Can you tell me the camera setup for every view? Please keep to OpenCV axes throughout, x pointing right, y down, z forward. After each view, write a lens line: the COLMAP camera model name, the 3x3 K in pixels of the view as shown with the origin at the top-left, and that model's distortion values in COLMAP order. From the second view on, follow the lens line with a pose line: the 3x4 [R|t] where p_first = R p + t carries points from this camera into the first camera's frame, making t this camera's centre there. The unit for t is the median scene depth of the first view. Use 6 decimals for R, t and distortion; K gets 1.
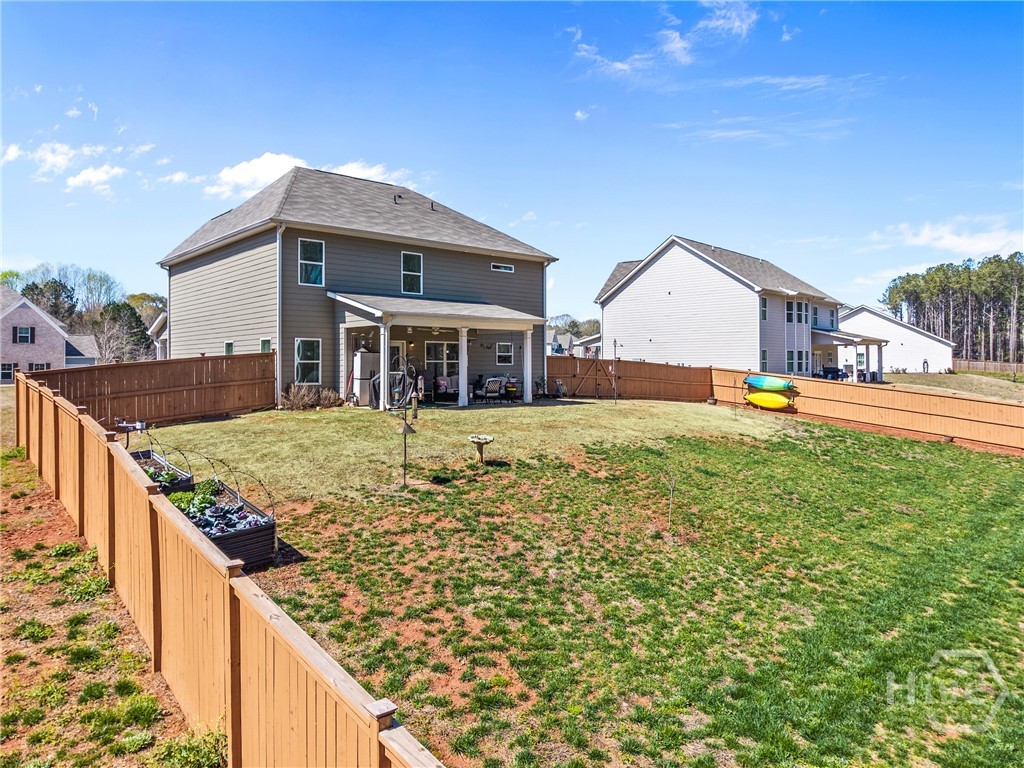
lens RADIAL K [[682.0, 0, 512.0], [0, 682.0, 384.0], [0, 0, 1]] dist [0.025343, -0.020985]
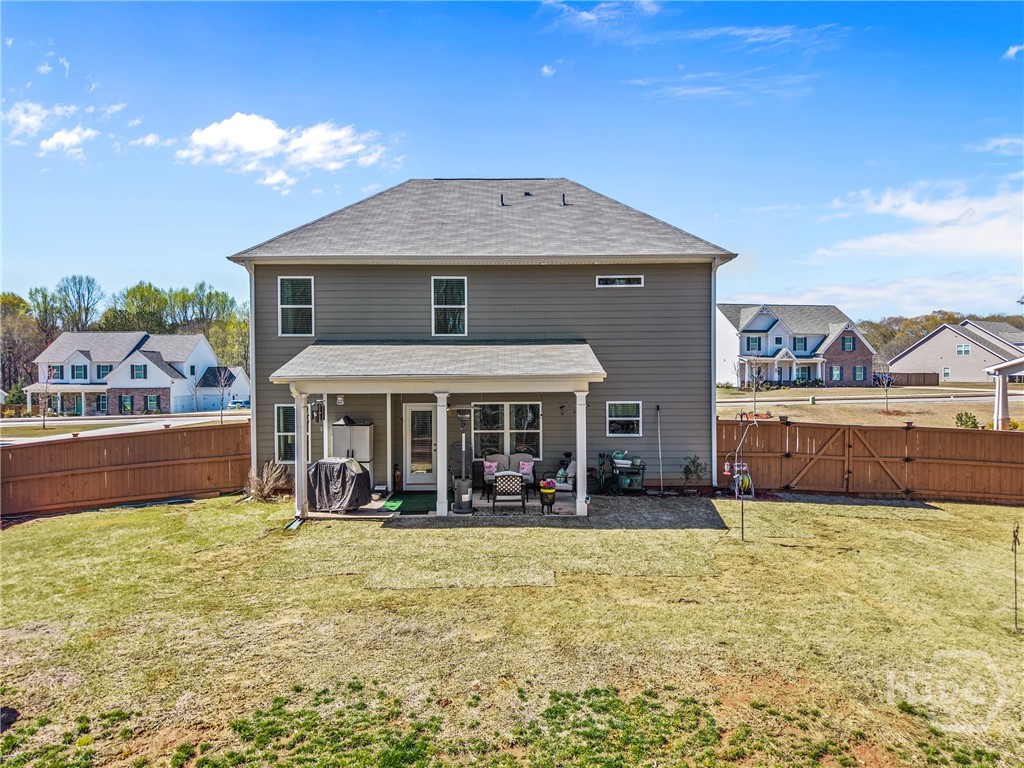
lens RADIAL K [[682.0, 0, 512.0], [0, 682.0, 384.0], [0, 0, 1]] dist [0.025343, -0.020985]
pose [[0.753148, 0.010269, -0.657771, 0.362841], [-0.014383, 0.999896, -0.000857, -0.083566], [0.657694, 0.010106, 0.753217, 0.522090]]
